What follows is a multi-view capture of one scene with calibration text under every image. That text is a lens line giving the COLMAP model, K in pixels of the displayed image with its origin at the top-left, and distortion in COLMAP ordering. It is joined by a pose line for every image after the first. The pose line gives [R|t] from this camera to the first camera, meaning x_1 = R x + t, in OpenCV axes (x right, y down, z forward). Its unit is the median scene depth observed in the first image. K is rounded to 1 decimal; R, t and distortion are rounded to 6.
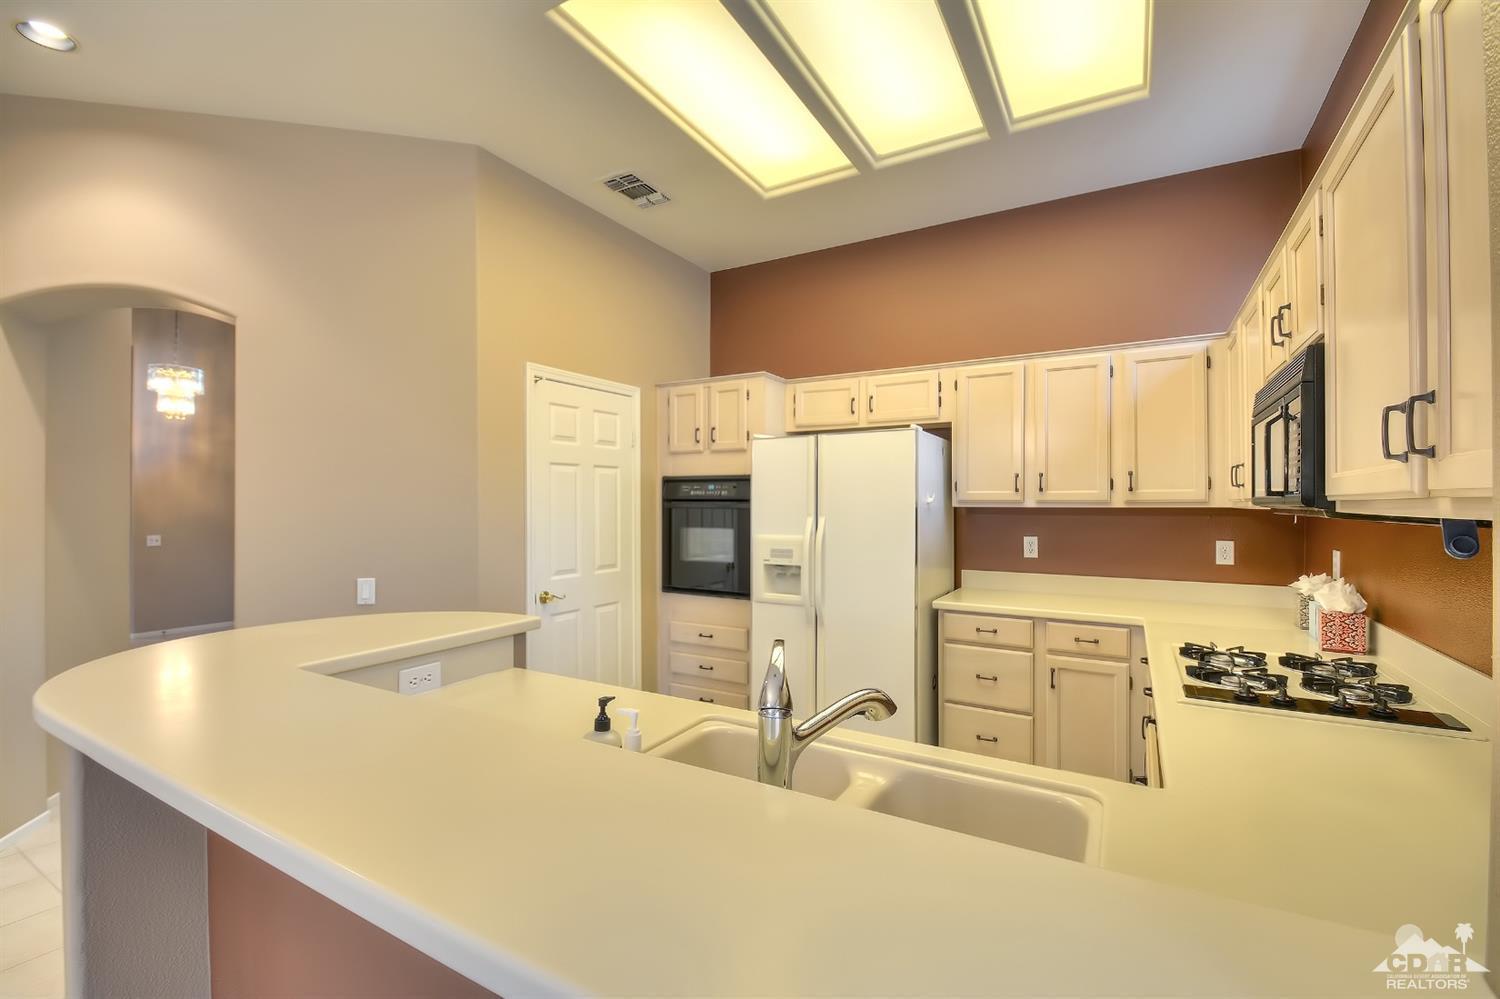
lens RADIAL K [[650.5, 0, 750.0], [0, 650.5, 499.5], [0, 0, 1]] dist [0.017054, -0.022848]
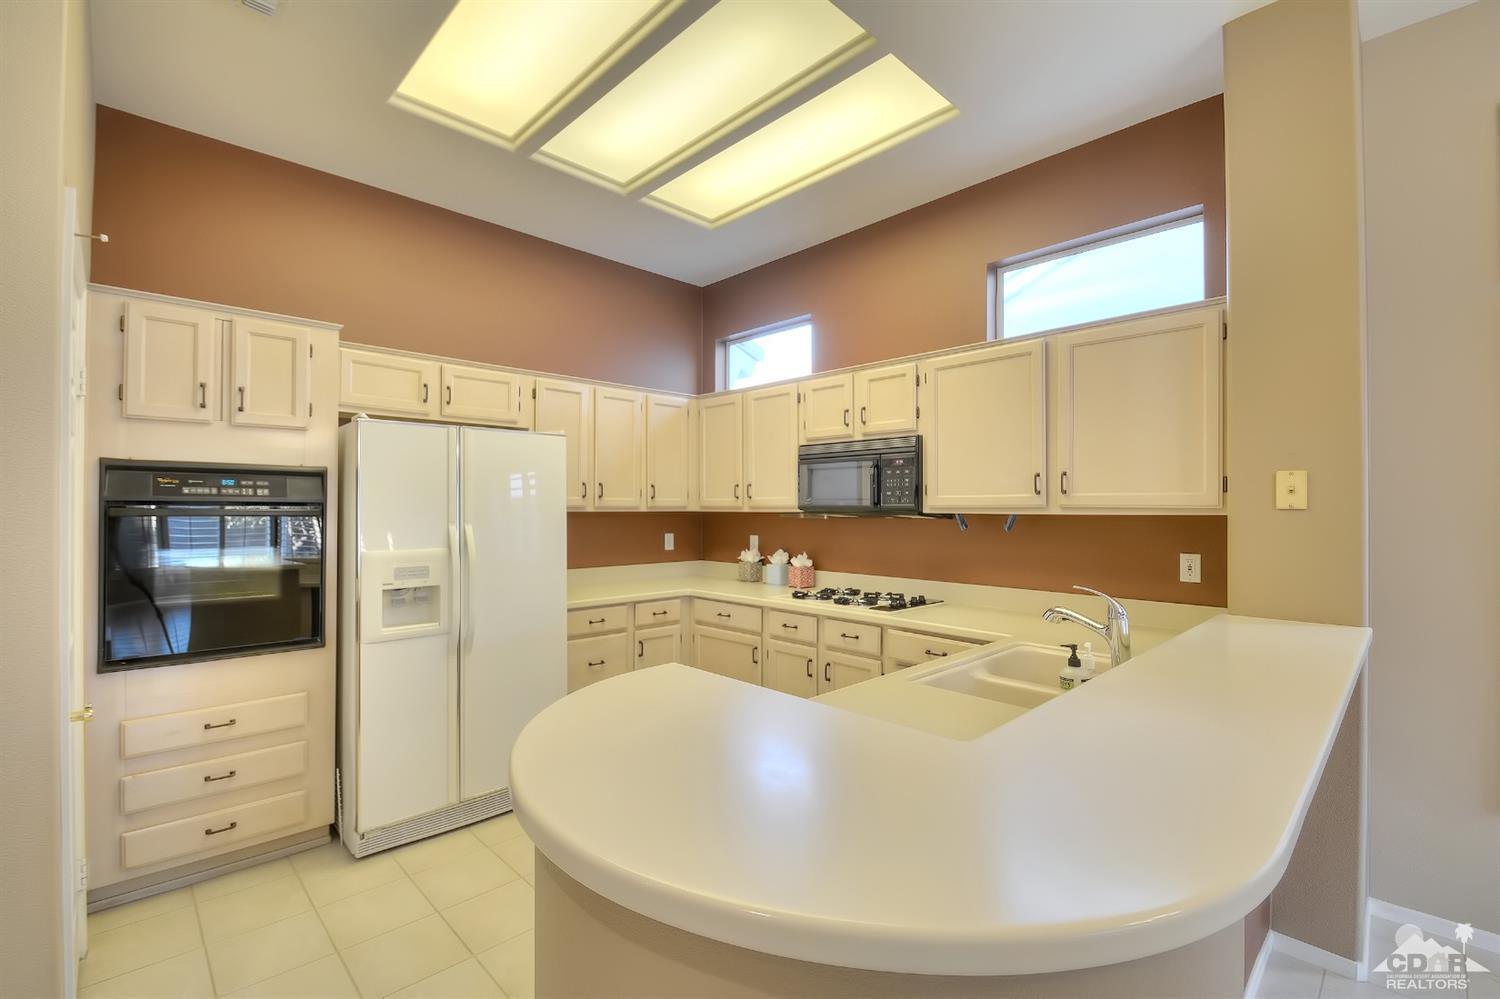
lens RADIAL K [[659.9, 0, 735.4], [0, 659.9, 501.0], [0, 0, 1]] dist [0.024096, -0.024422]
pose [[0.283597, 0.009330, 0.958898, -0.596890], [-0.007463, 0.999944, -0.007522, 0.000025], [-0.958914, -0.005023, 0.283651, 0.401747]]
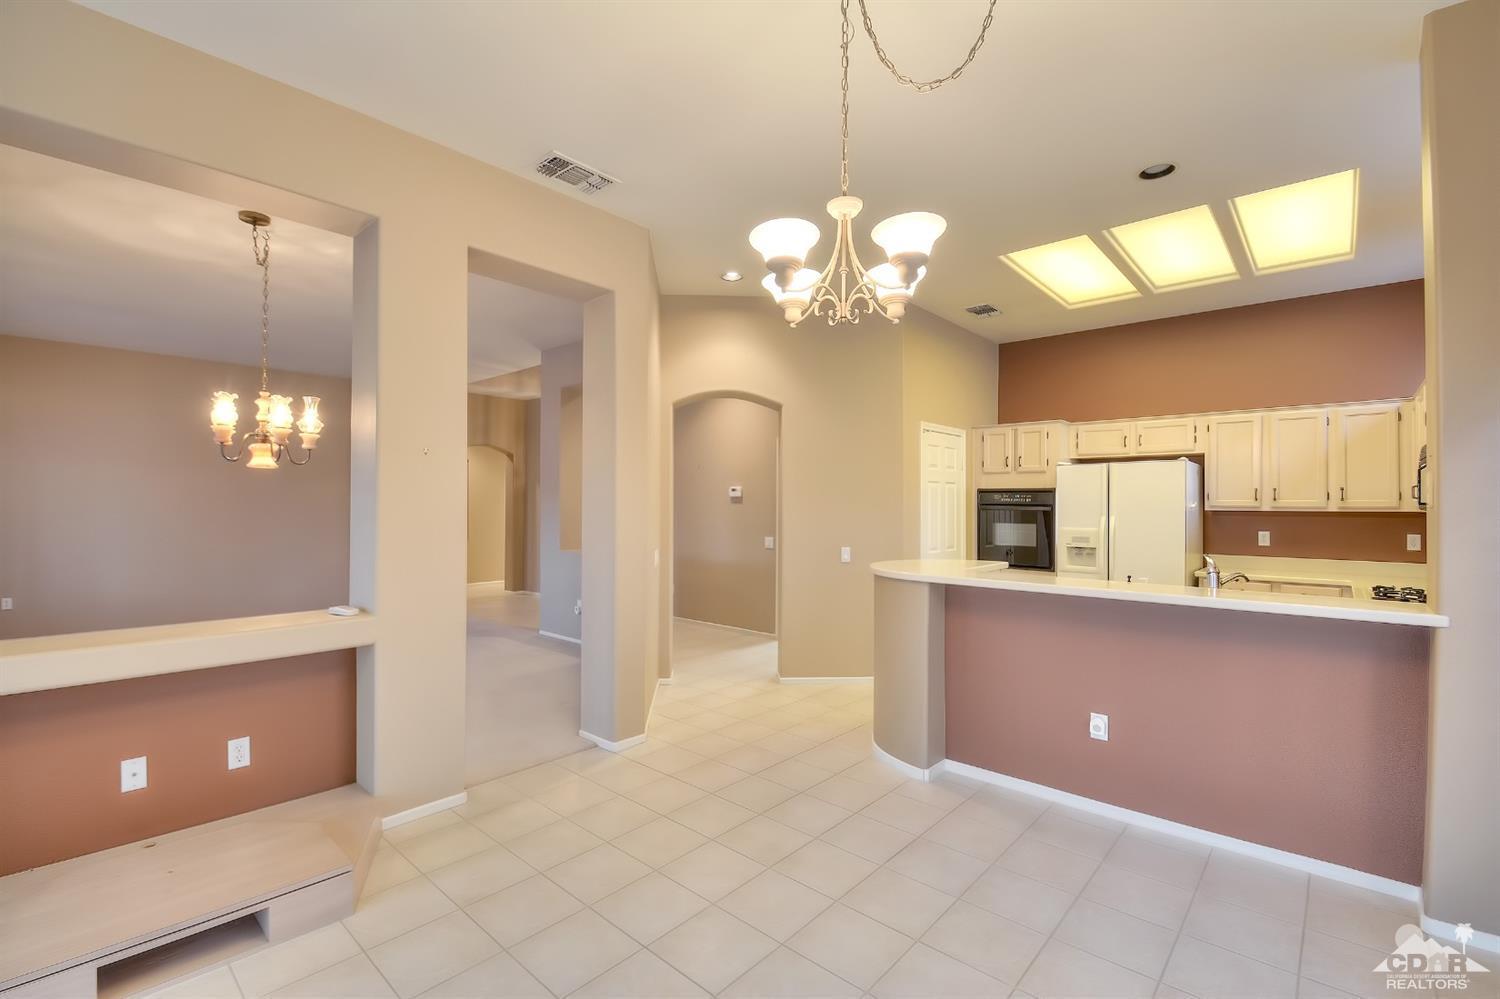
lens RADIAL K [[650.5, 0, 750.0], [0, 650.5, 499.5], [0, 0, 1]] dist [0.017054, -0.022848]
pose [[0.977909, 0.004409, -0.208985, -0.390155], [-0.005601, 0.999971, -0.005112, -0.000008], [0.208957, 0.006170, 0.977905, -0.665369]]
